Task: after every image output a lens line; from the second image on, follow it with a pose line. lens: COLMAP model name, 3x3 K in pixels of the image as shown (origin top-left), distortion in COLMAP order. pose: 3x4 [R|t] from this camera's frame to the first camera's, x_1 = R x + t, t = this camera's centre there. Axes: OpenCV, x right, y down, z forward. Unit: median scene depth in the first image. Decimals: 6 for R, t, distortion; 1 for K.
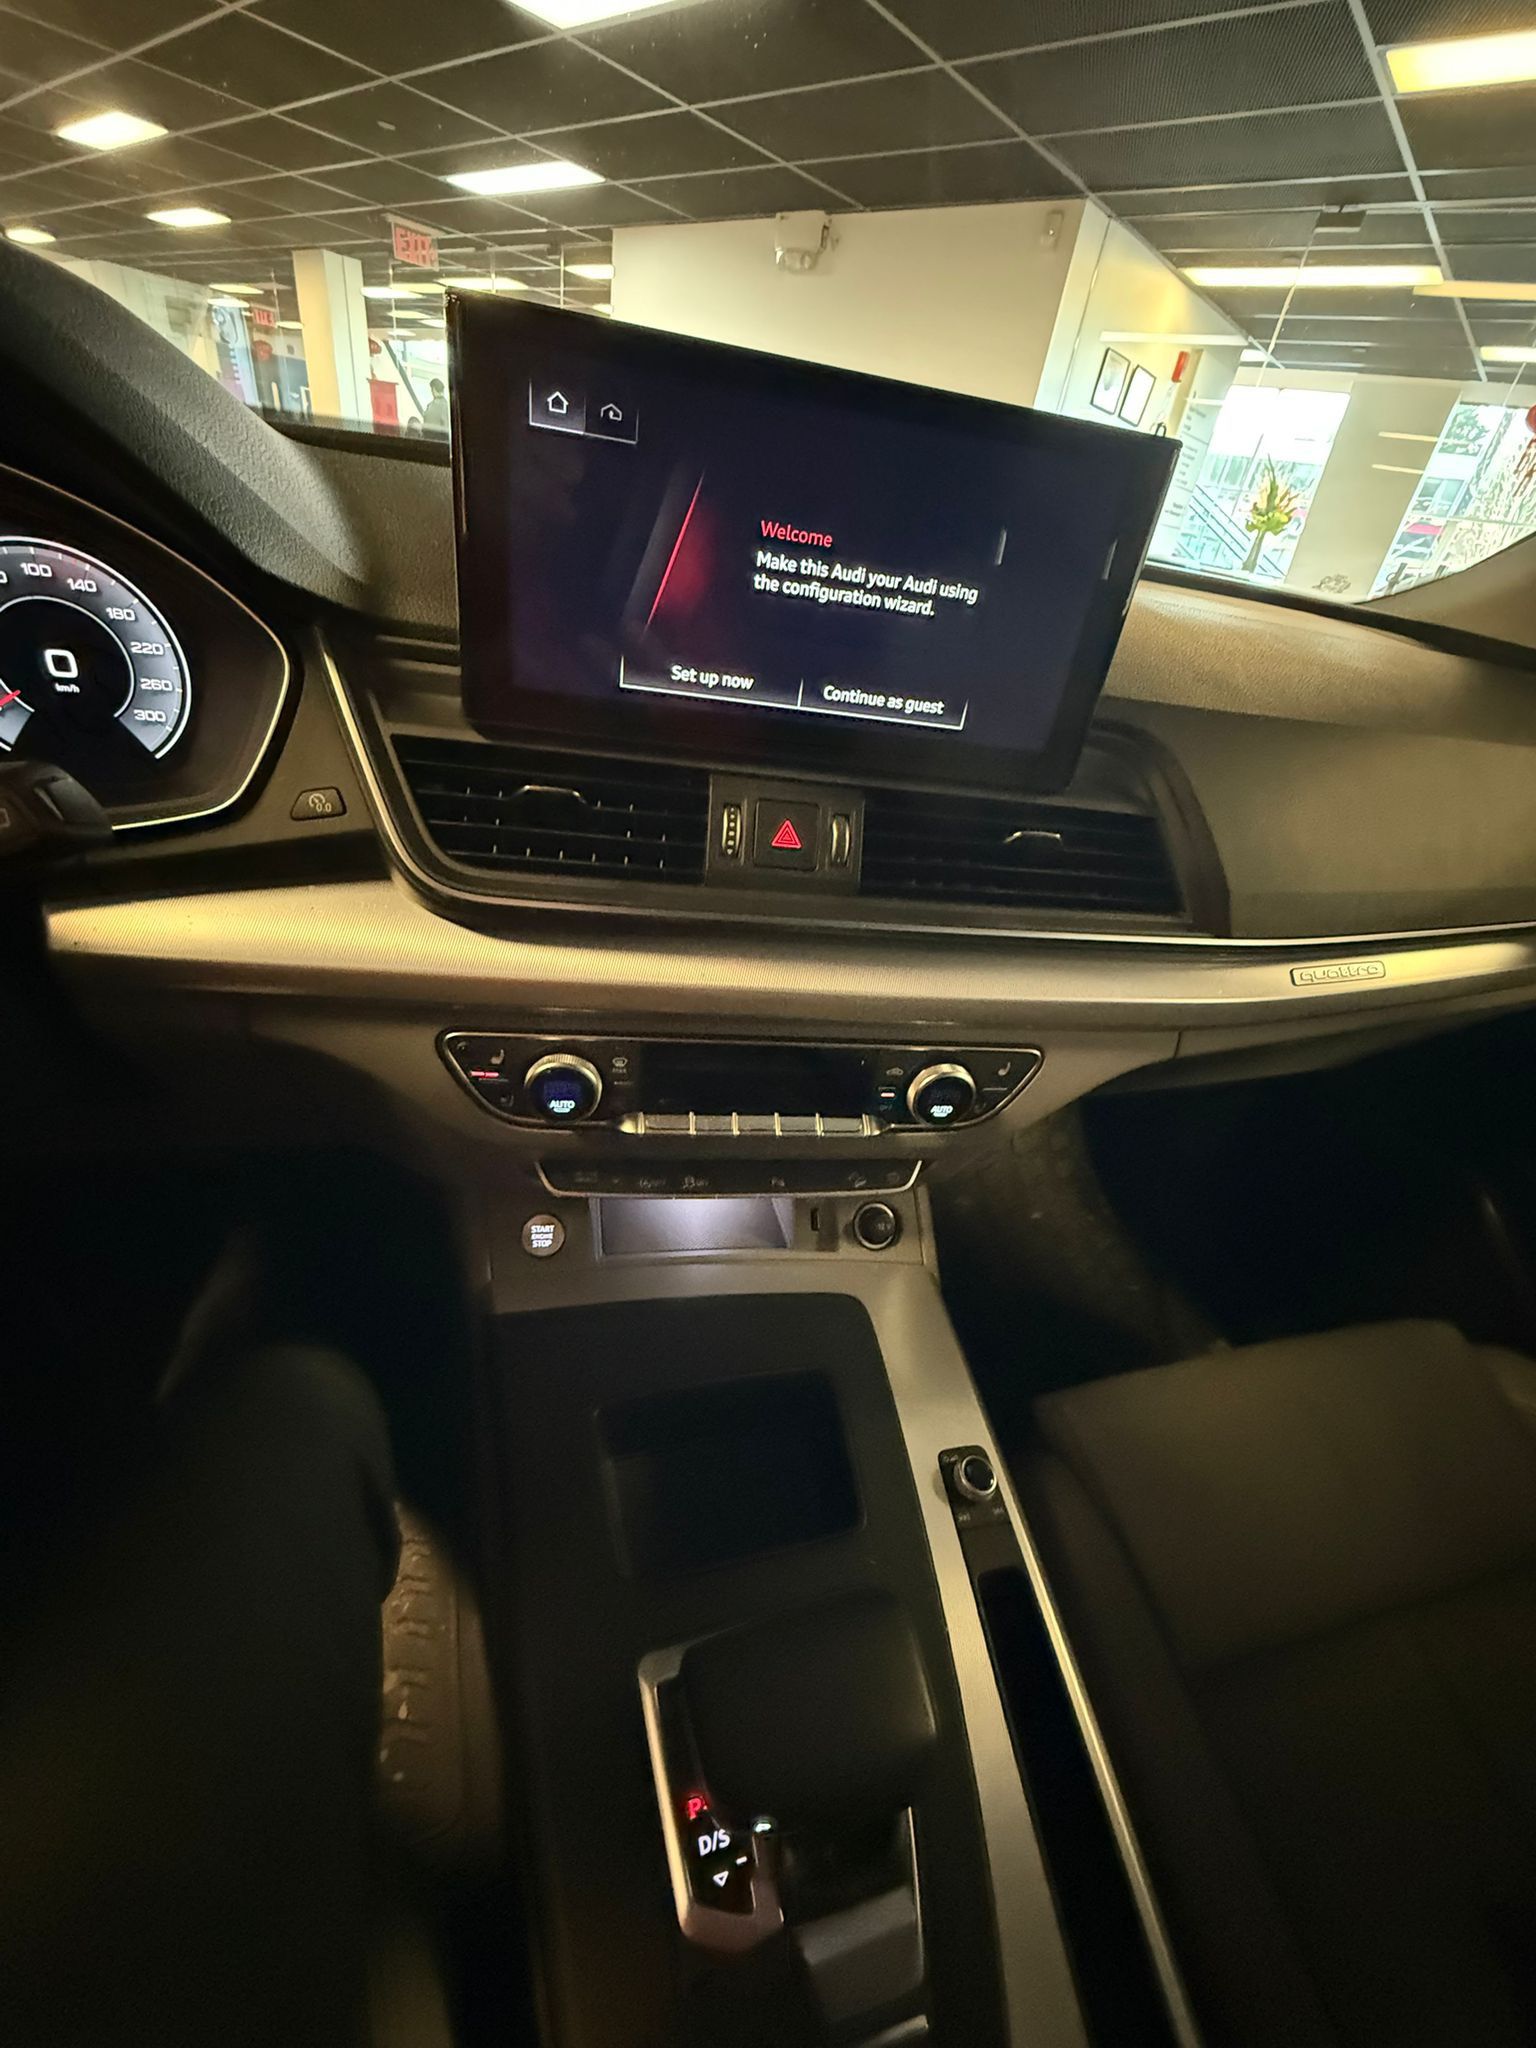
lens RADIAL K [[824.8, 0, 768.0], [0, 824.8, 1024.0], [0, 0, 1]] dist [-0.001499, 0.000925]
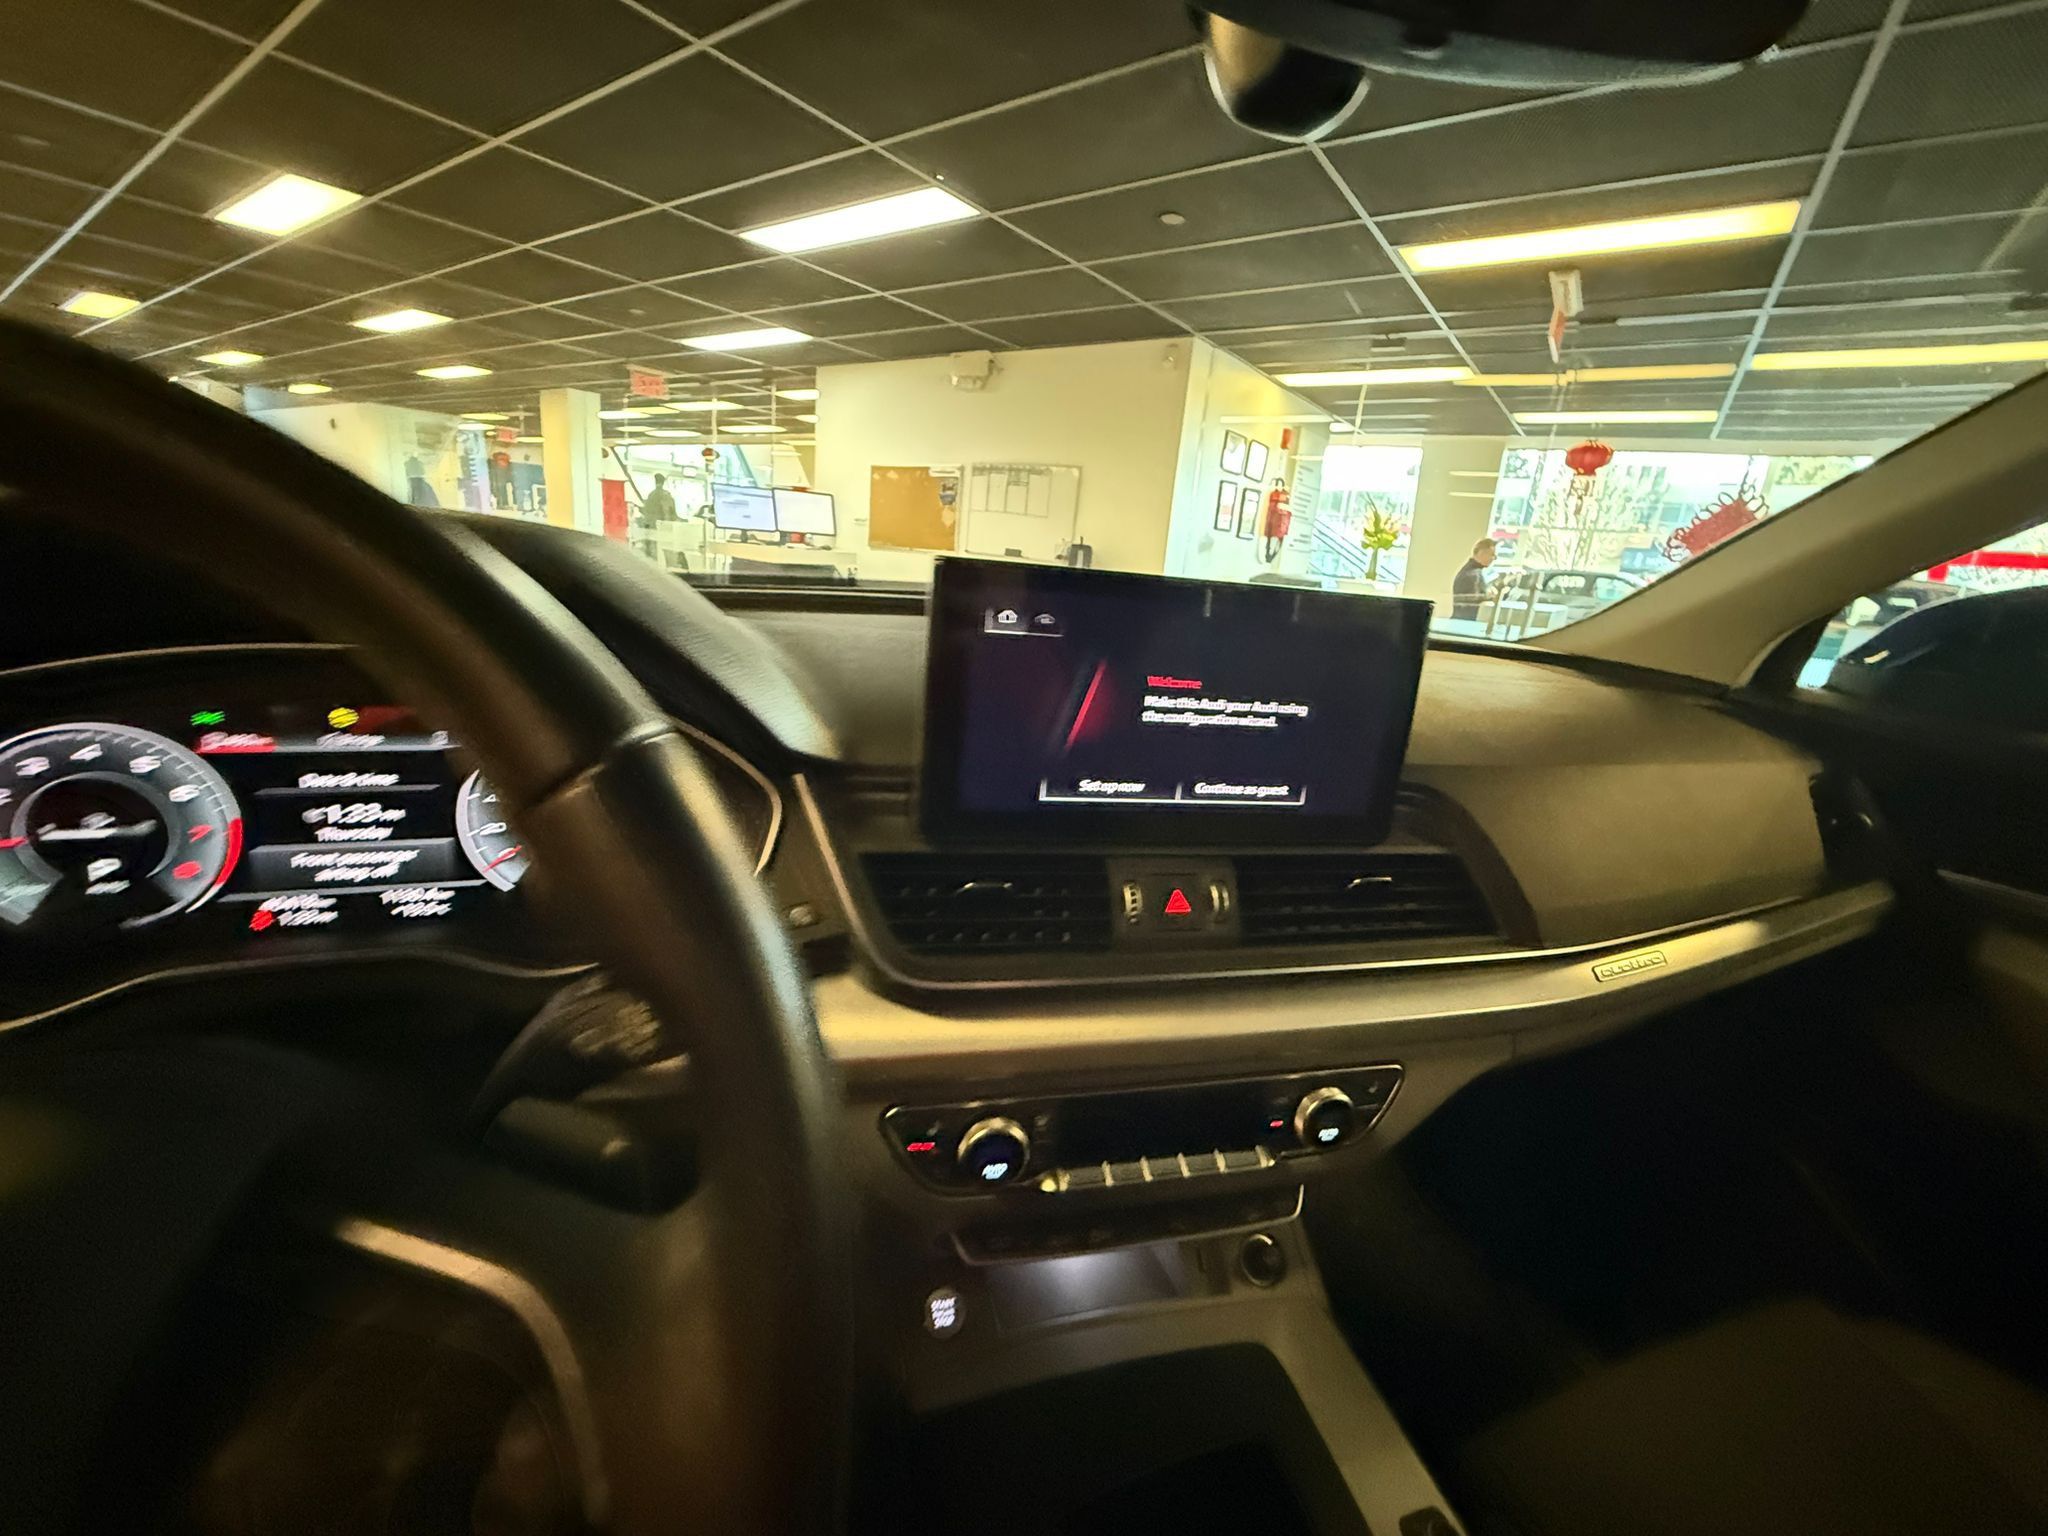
lens RADIAL K [[824.8, 0, 1018.5], [0, 824.8, 765.9], [0, 0, 1]] dist [-0.001499, 0.000925]
pose [[0.994741, -0.076469, 0.068141, -0.189626], [0.093263, 0.951252, -0.293974, -0.061366], [-0.042339, 0.298783, 0.953381, -0.127262]]
